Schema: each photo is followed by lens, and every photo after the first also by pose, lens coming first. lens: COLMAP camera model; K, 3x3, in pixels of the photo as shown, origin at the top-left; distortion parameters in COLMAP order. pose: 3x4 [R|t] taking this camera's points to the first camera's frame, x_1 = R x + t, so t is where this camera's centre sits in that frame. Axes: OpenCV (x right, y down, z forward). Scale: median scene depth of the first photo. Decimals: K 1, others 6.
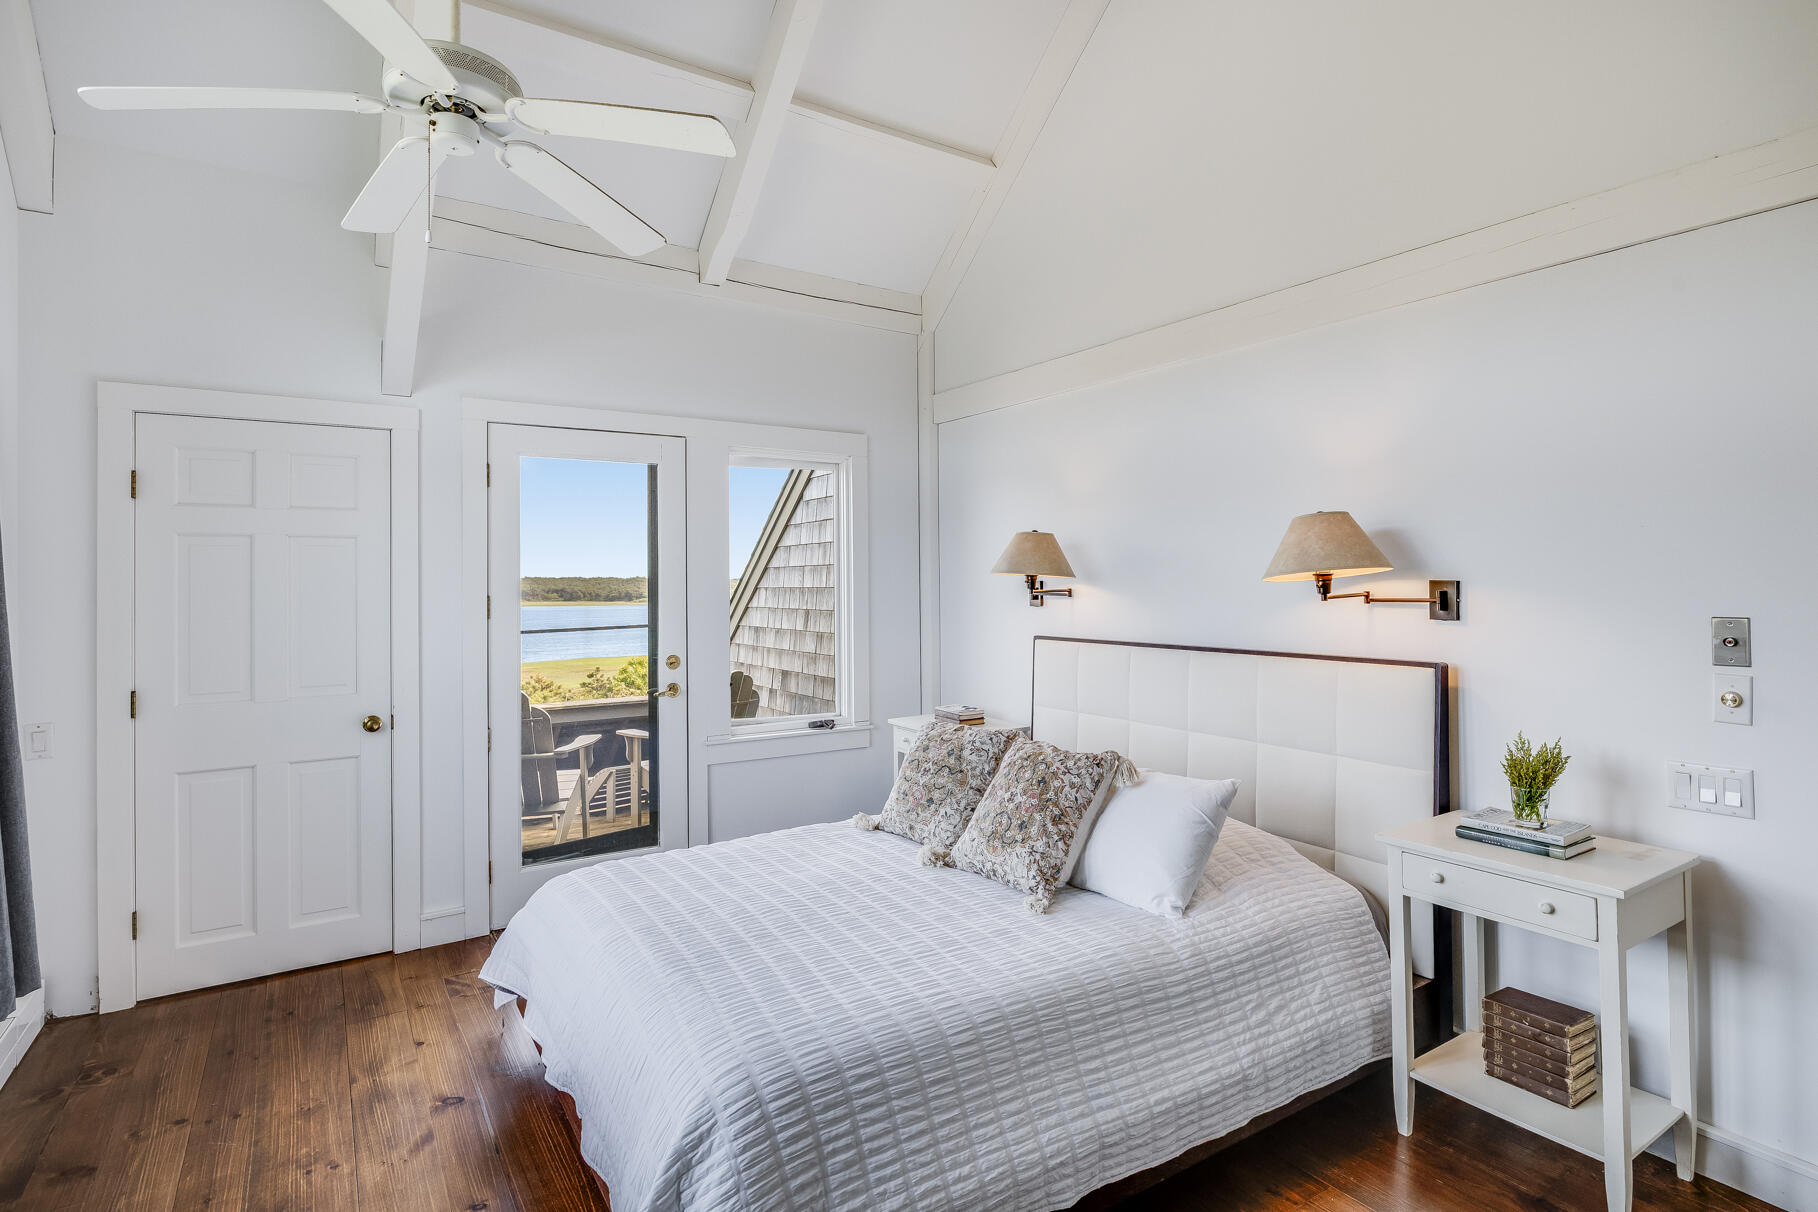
lens RADIAL K [[924.7, 0, 871.7], [0, 924.7, 557.4], [0, 0, 1]] dist [-0.008668, 0.000013]
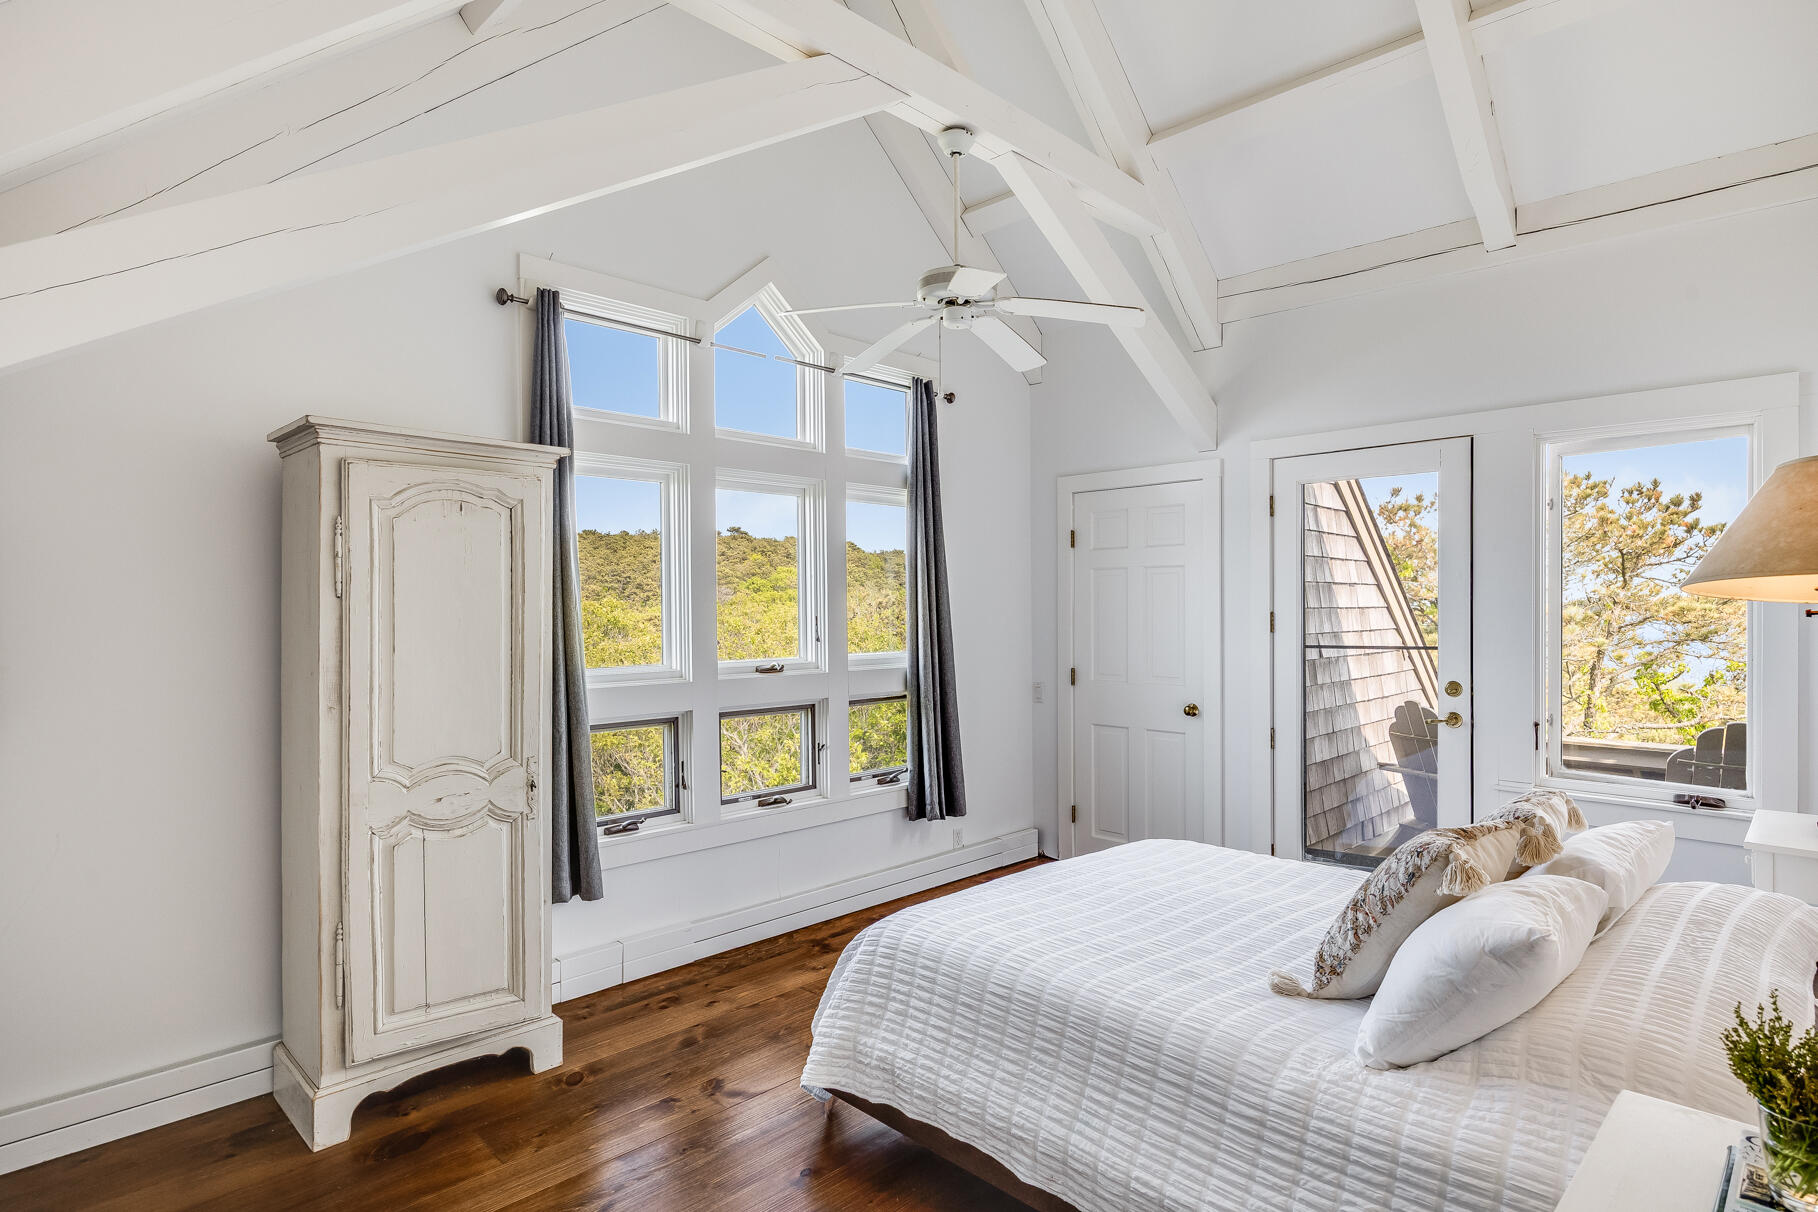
lens RADIAL K [[924.7, 0, 914.9], [0, 924.7, 608.1], [0, 0, 1]] dist [-0.008668, 0.000013]
pose [[0.232065, 0.009331, -0.972656, 1.117937], [0.028045, 0.999474, 0.016279, 0.010346], [0.972296, -0.031056, 0.231681, 0.586870]]
